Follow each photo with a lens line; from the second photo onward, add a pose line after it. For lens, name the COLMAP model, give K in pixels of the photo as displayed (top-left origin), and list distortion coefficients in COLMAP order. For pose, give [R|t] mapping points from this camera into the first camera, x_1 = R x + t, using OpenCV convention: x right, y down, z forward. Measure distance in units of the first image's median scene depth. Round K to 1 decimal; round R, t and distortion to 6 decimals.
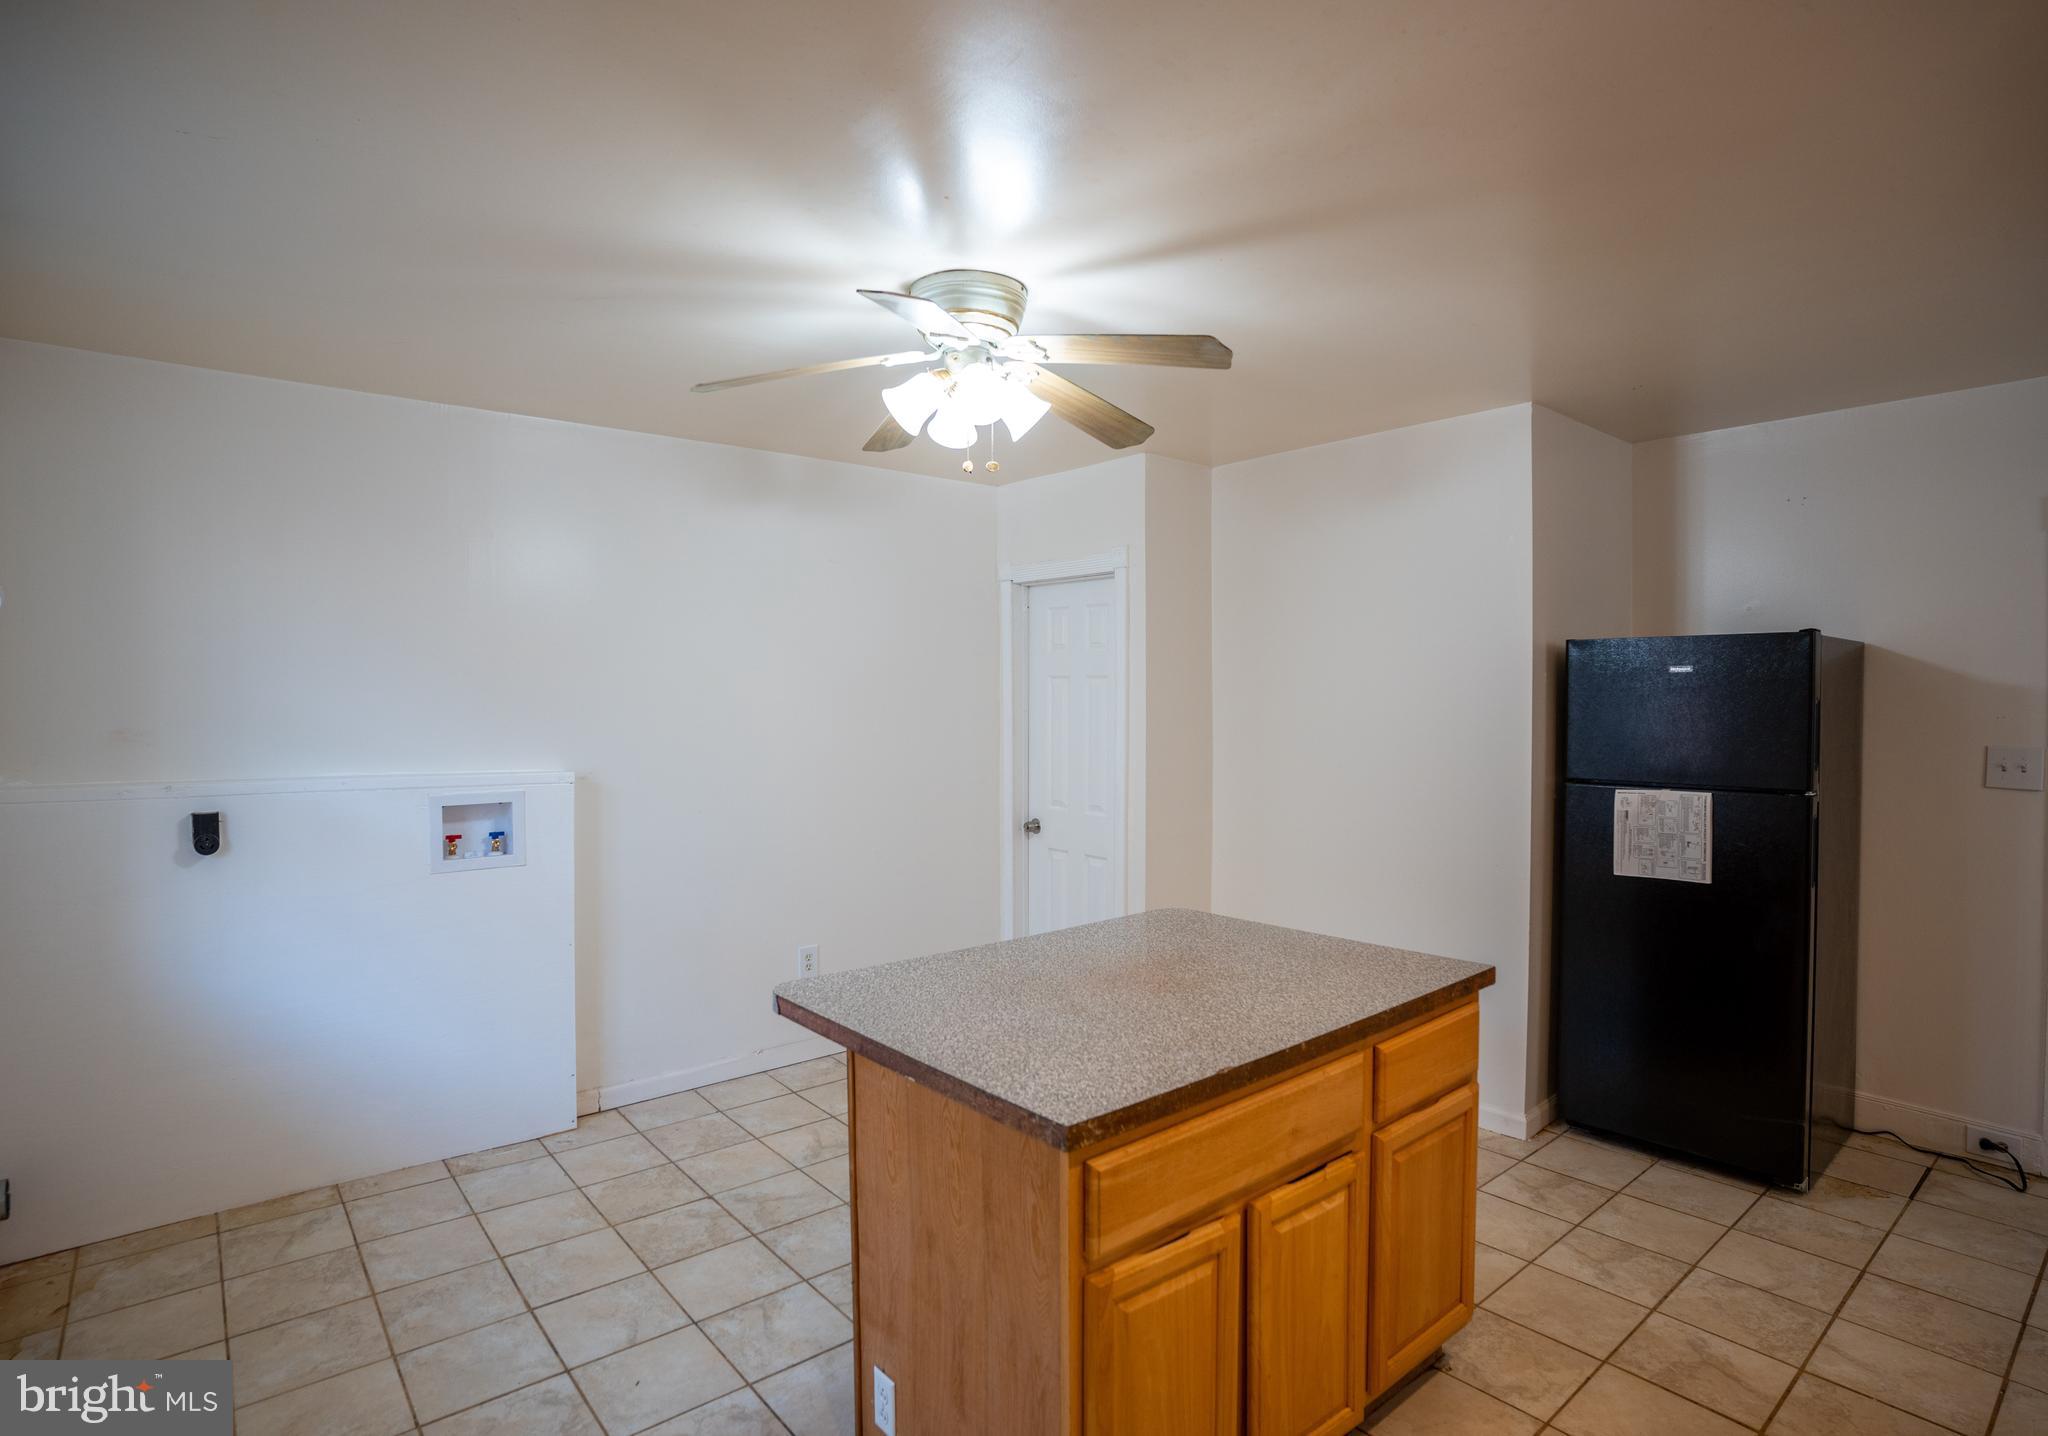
lens RADIAL K [[1052.6, 0, 1023.0], [0, 1052.6, 747.2], [0, 0, 1]] dist [-0.043383, 0.000419]
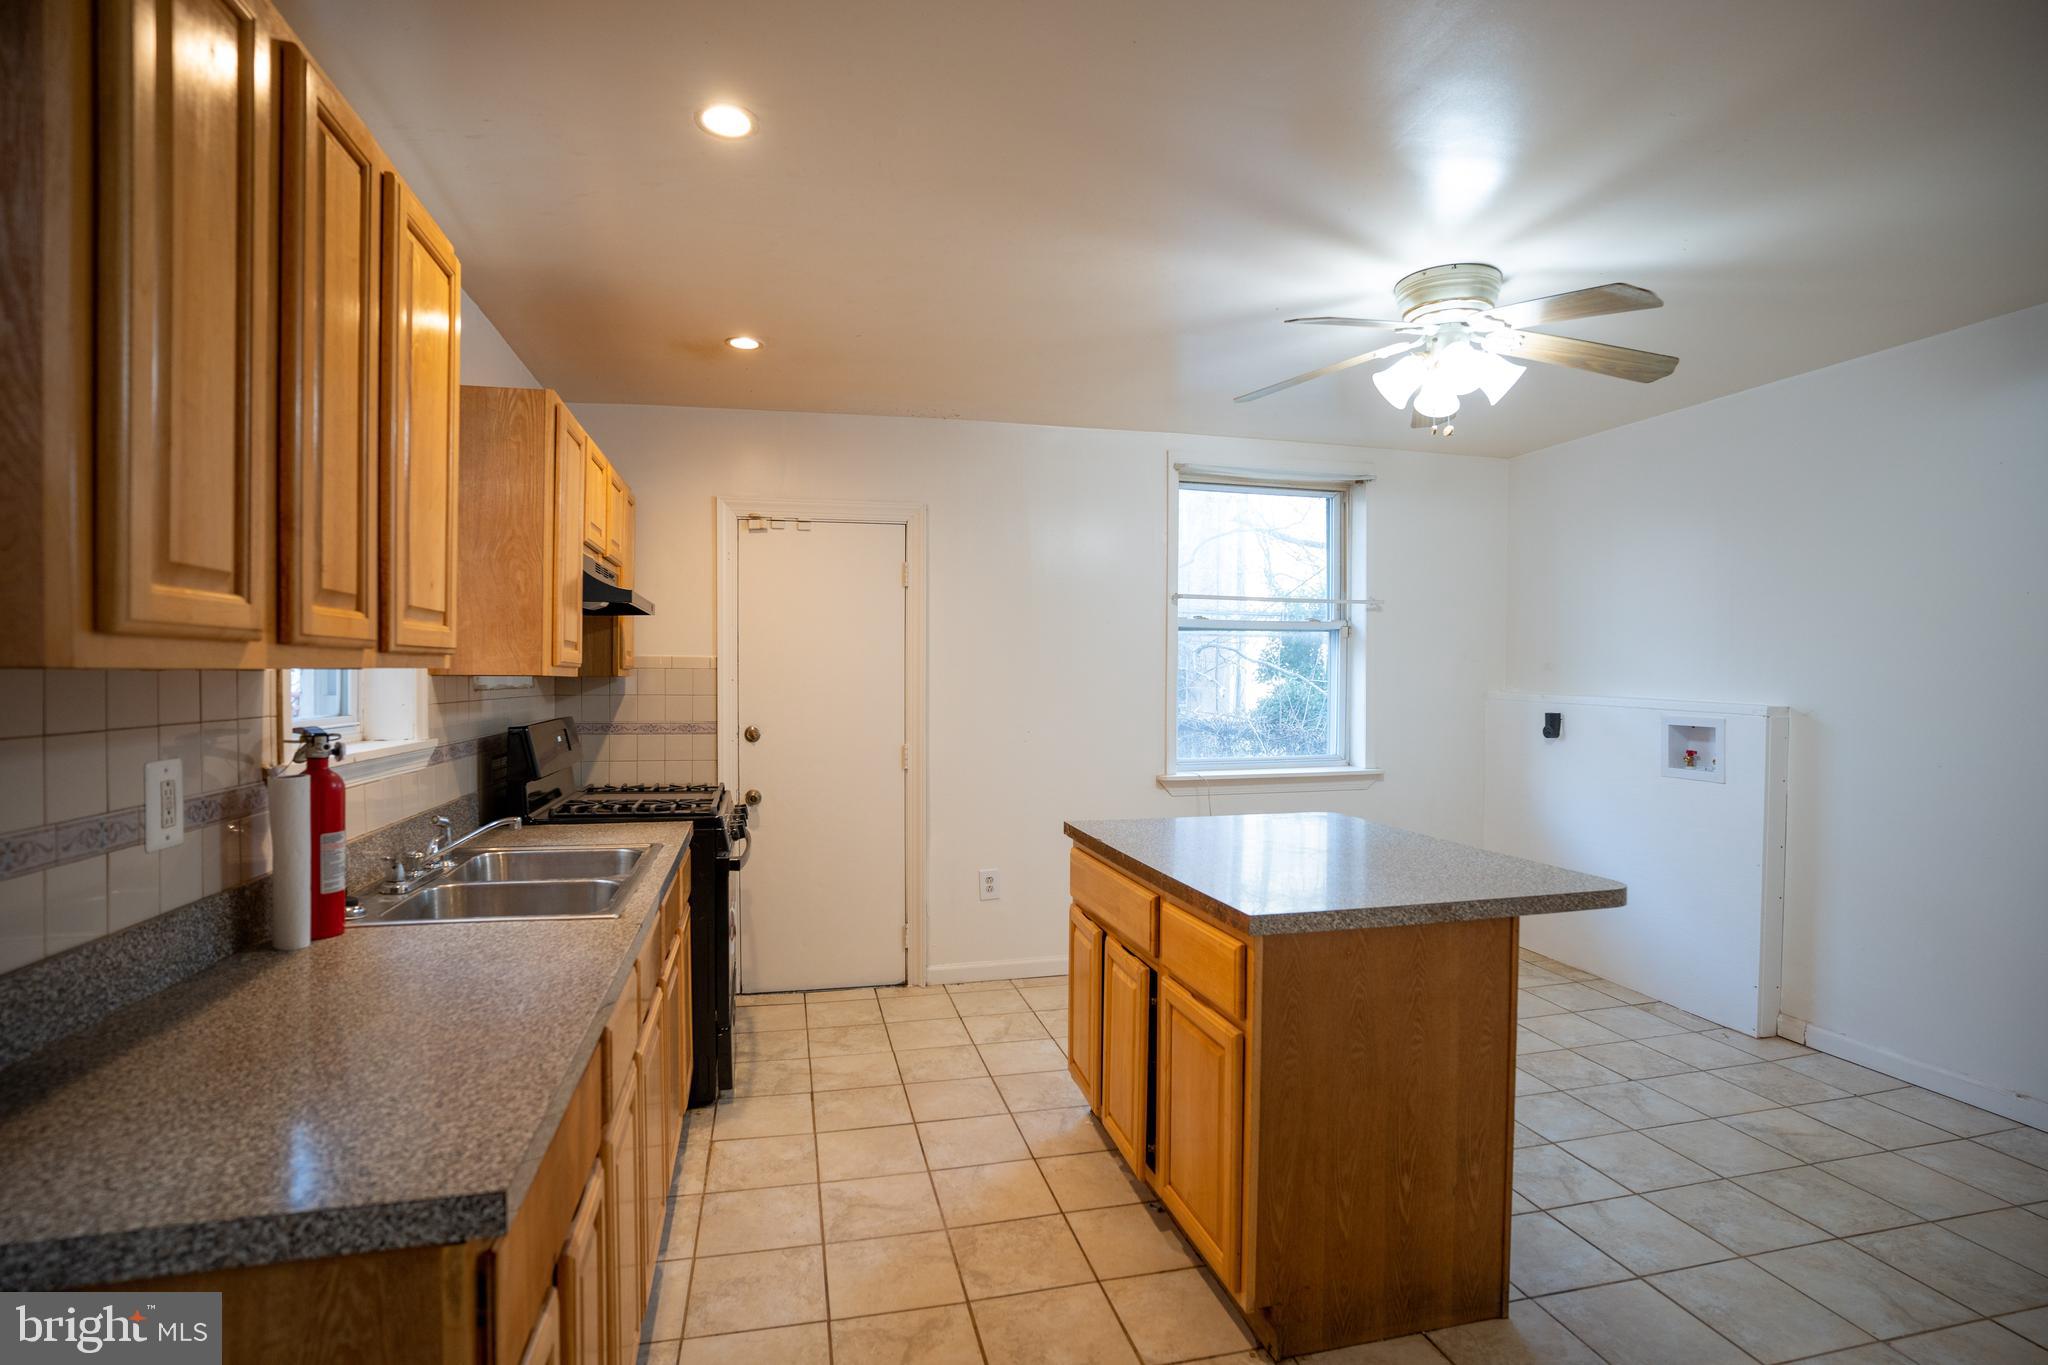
lens RADIAL K [[995.8, 0, 1022.4], [0, 995.8, 682.5], [0, 0, 1]] dist [-0.083678, 0.037981]
pose [[-0.444397, 0.012016, -0.895749, 0.907454], [-0.043172, 0.998461, 0.034813, -0.003143], [0.894789, 0.054142, -0.443194, 0.844665]]
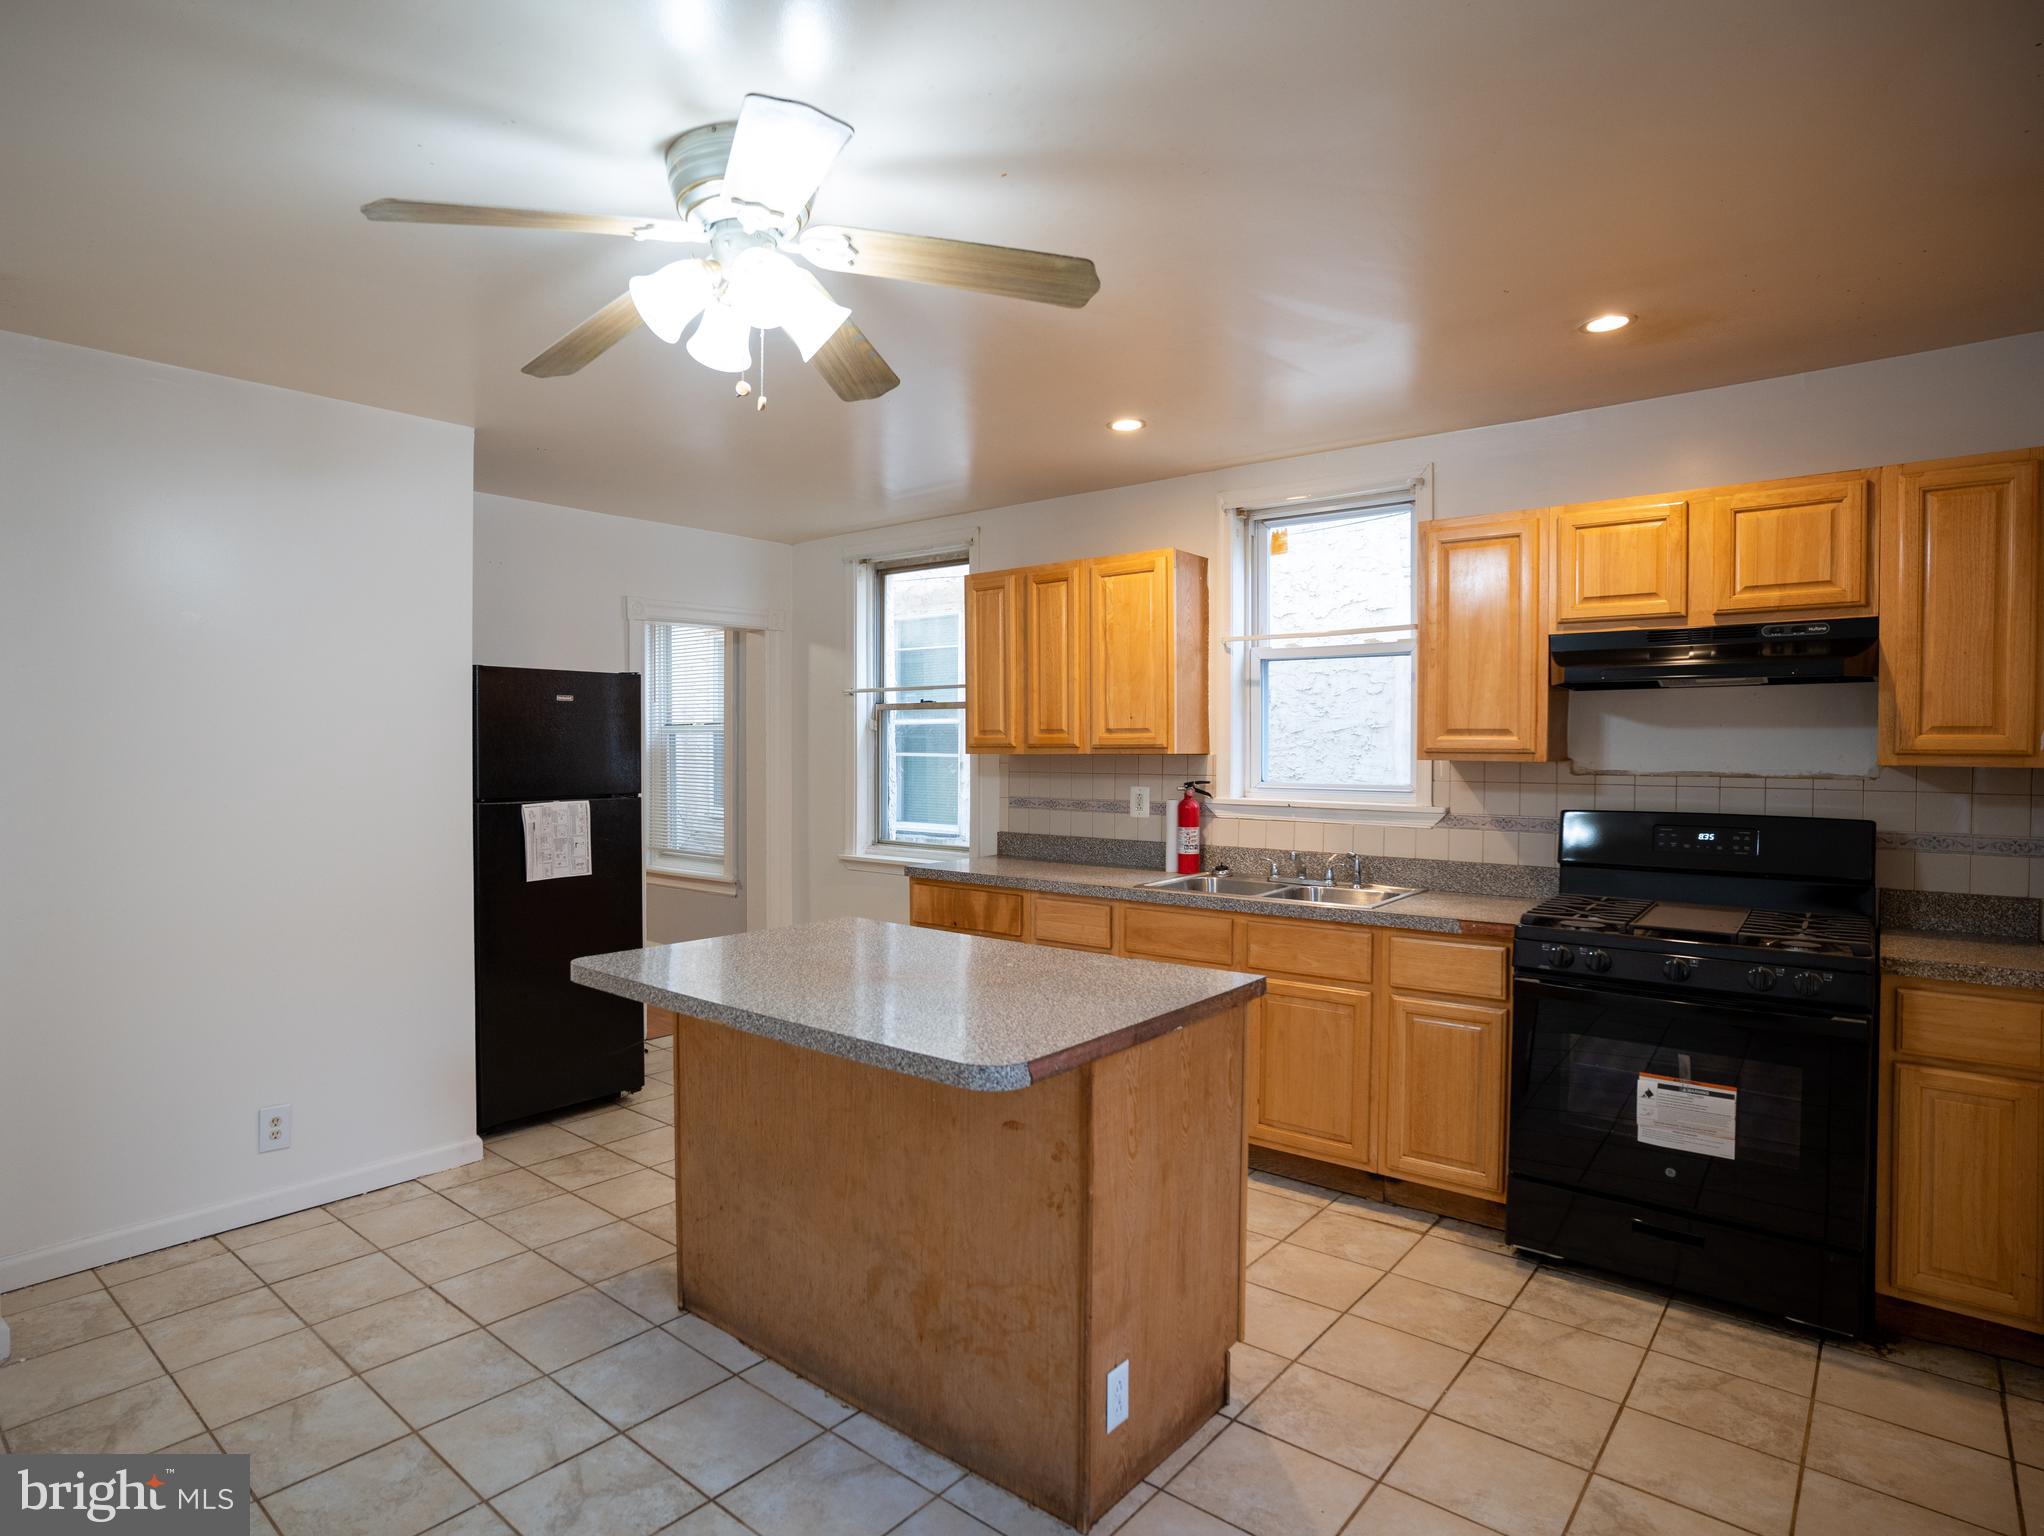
lens RADIAL K [[1128.2, 0, 899.9], [0, 1128.2, 766.0], [0, 0, 1]] dist [-0.085817, 0.044493]
pose [[-0.124711, -0.010996, 0.992132, -0.694944], [0.048366, 0.998682, 0.017148, -0.001675], [-0.991014, 0.050124, -0.124015, 0.786919]]
